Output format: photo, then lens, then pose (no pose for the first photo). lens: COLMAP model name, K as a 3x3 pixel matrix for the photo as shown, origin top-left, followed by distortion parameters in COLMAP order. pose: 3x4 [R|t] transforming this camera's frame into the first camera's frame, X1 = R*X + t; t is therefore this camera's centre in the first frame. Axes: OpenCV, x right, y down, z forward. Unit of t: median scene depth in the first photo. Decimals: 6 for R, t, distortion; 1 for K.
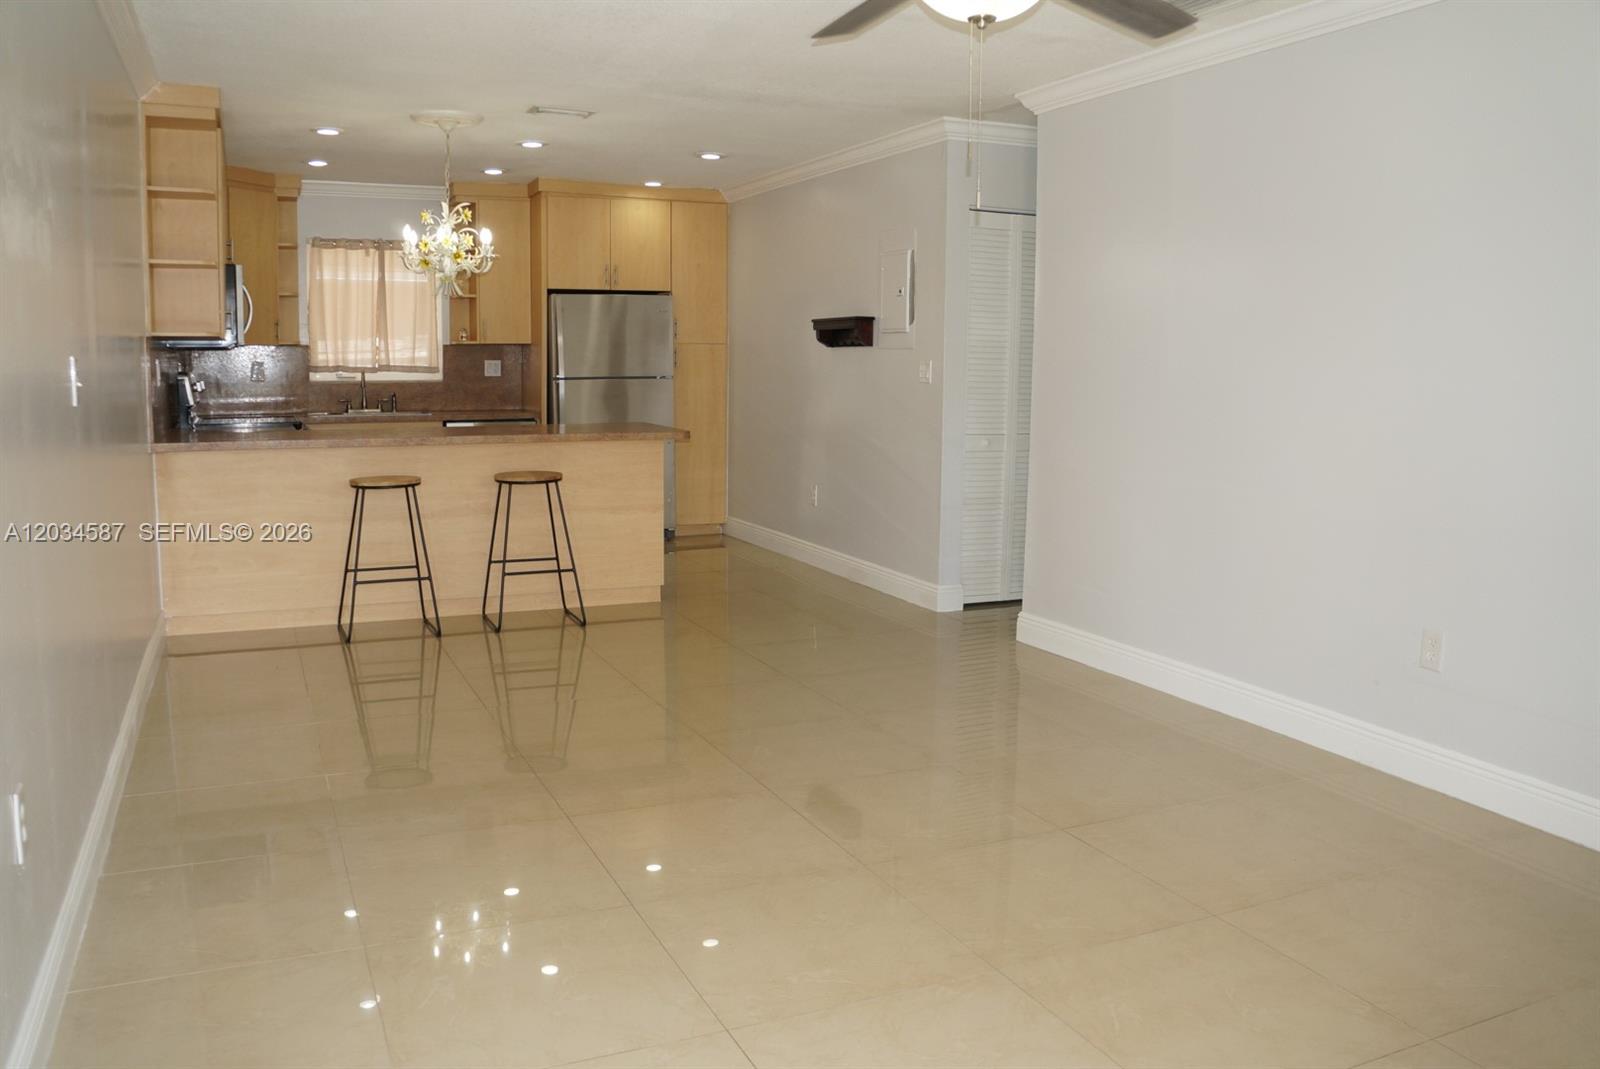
lens RADIAL K [[1250.3, 0, 800.0], [0, 1250.3, 534.5], [0, 0, 1]] dist [-0.173626, 0.077675]
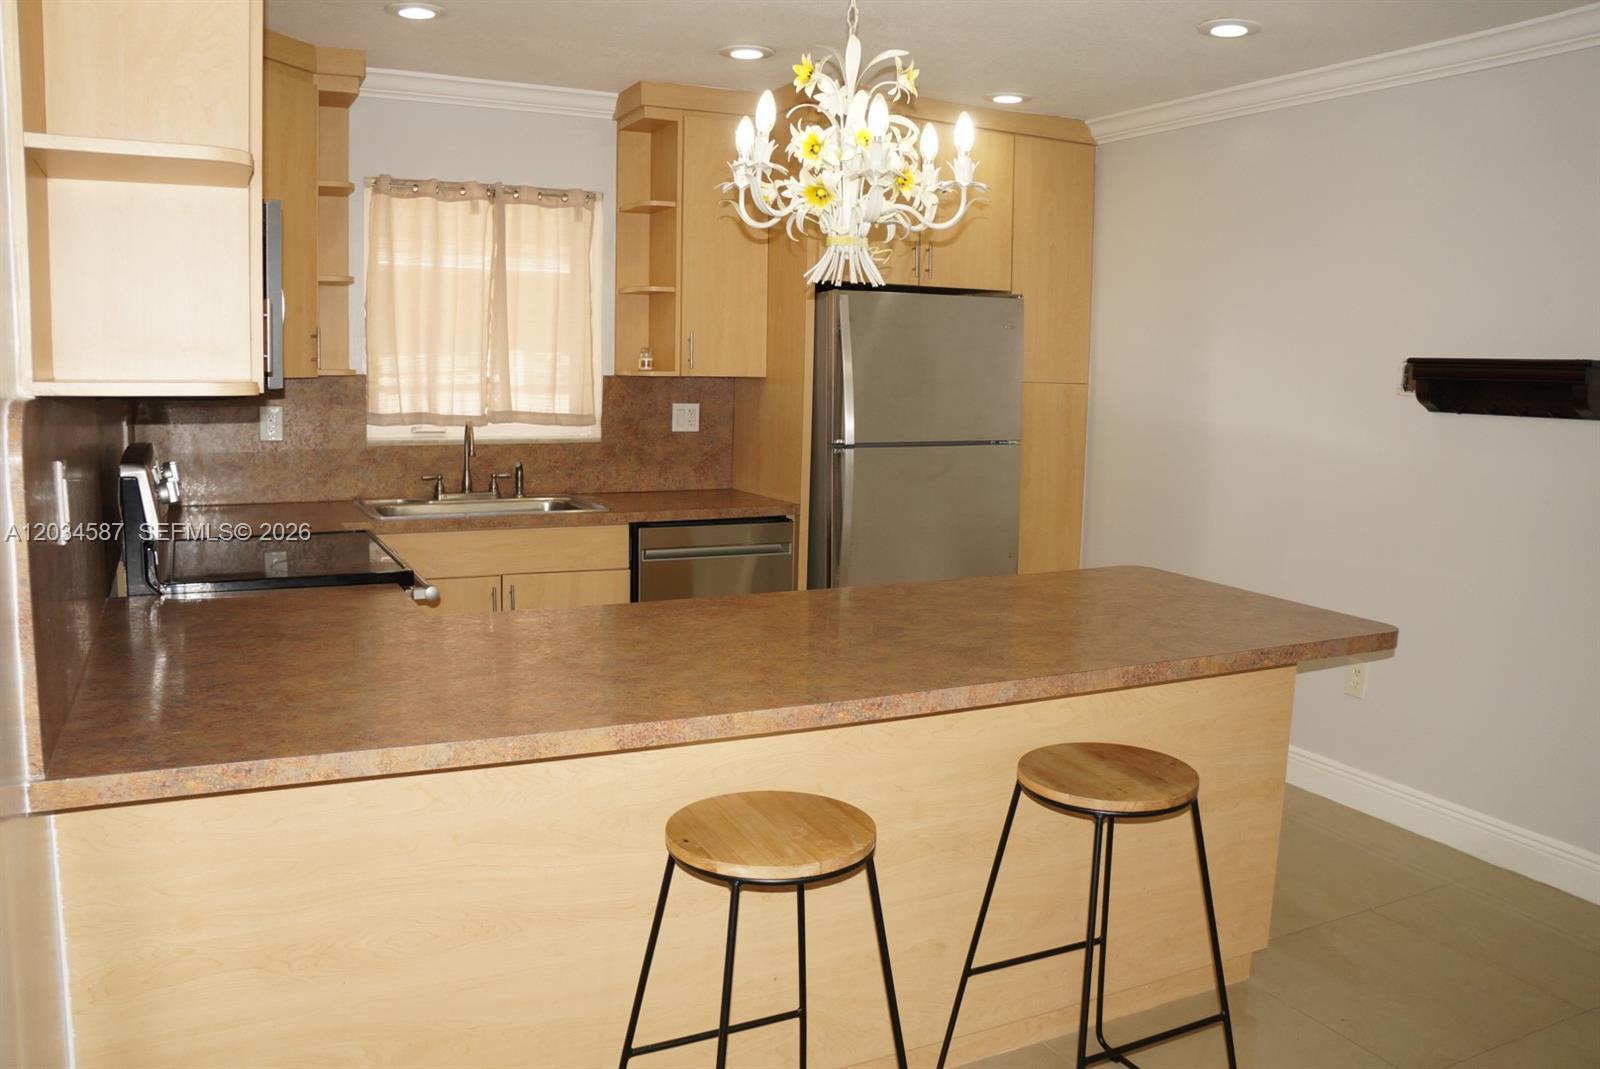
lens RADIAL K [[1250.3, 0, 800.0], [0, 1250.3, 534.5], [0, 0, 1]] dist [-0.173626, 0.077675]
pose [[0.999096, 0.004537, 0.042258, -0.232648], [-0.004452, 0.999988, -0.002111, -0.084078], [-0.042267, 0.001921, 0.999105, 0.444582]]
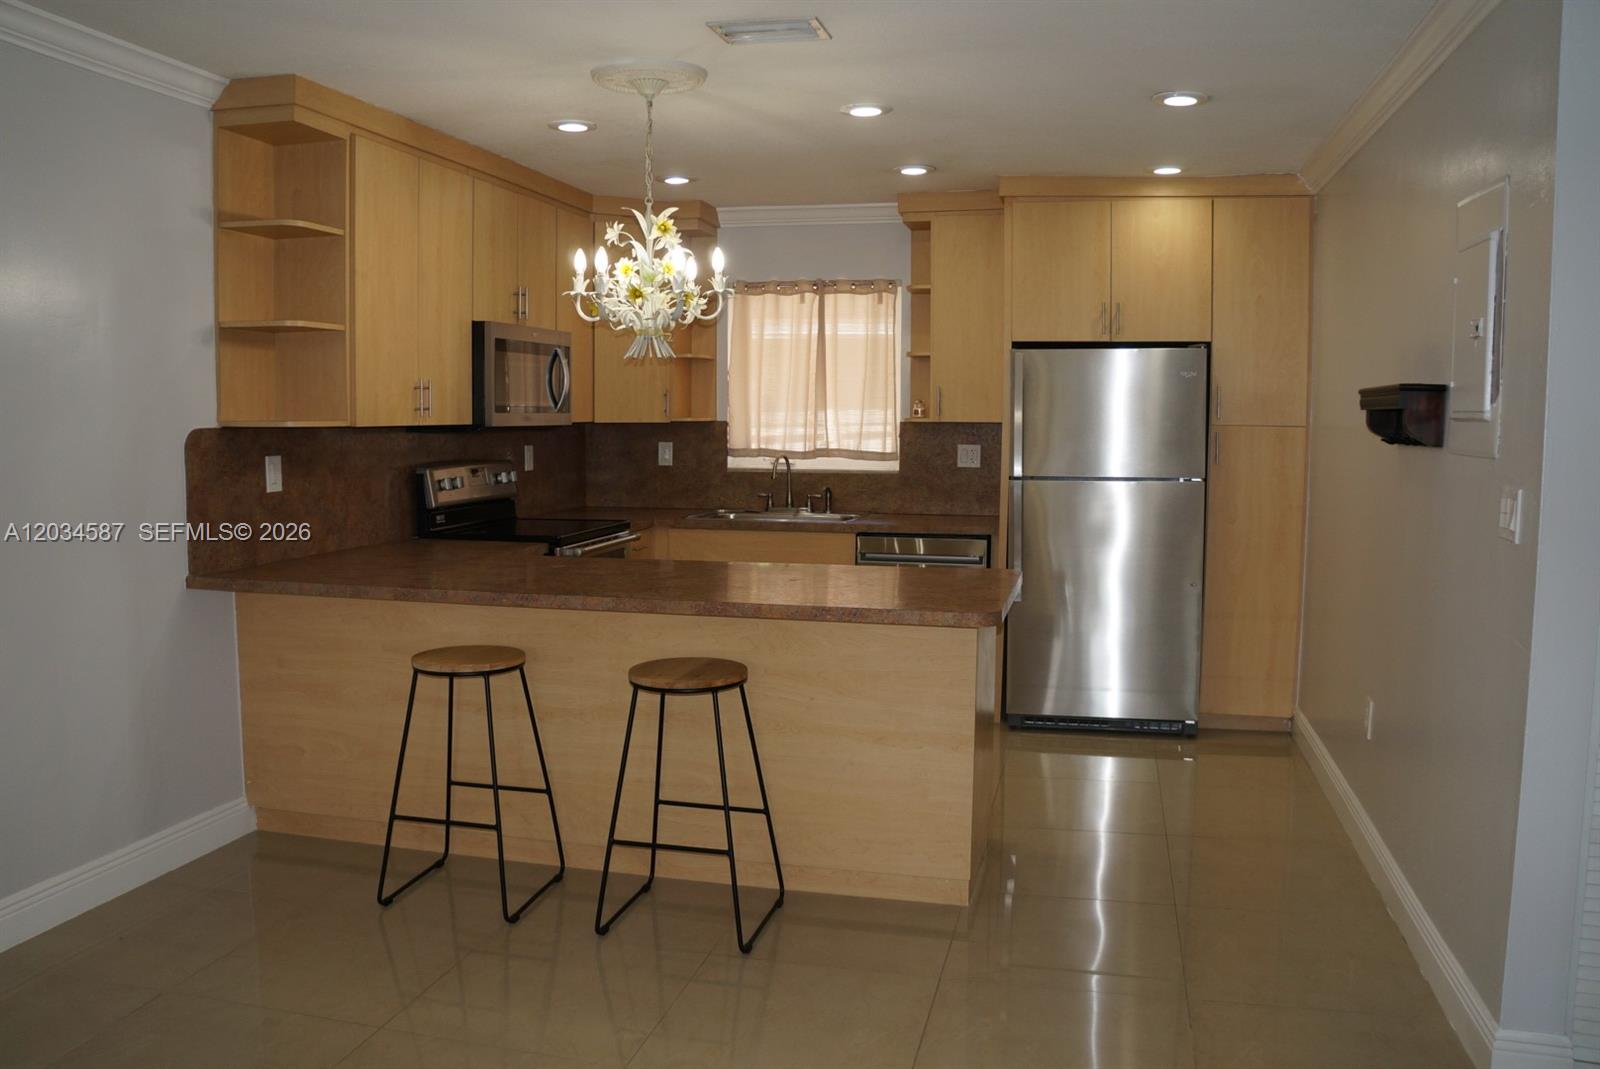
lens RADIAL K [[1250.3, 0, 800.0], [0, 1250.3, 534.5], [0, 0, 1]] dist [-0.173626, 0.077675]
pose [[0.788843, 0.052604, -0.612339, 0.118243], [-0.079820, 0.996661, -0.017207, -0.074128], [0.609389, 0.062450, 0.790408, 0.404435]]
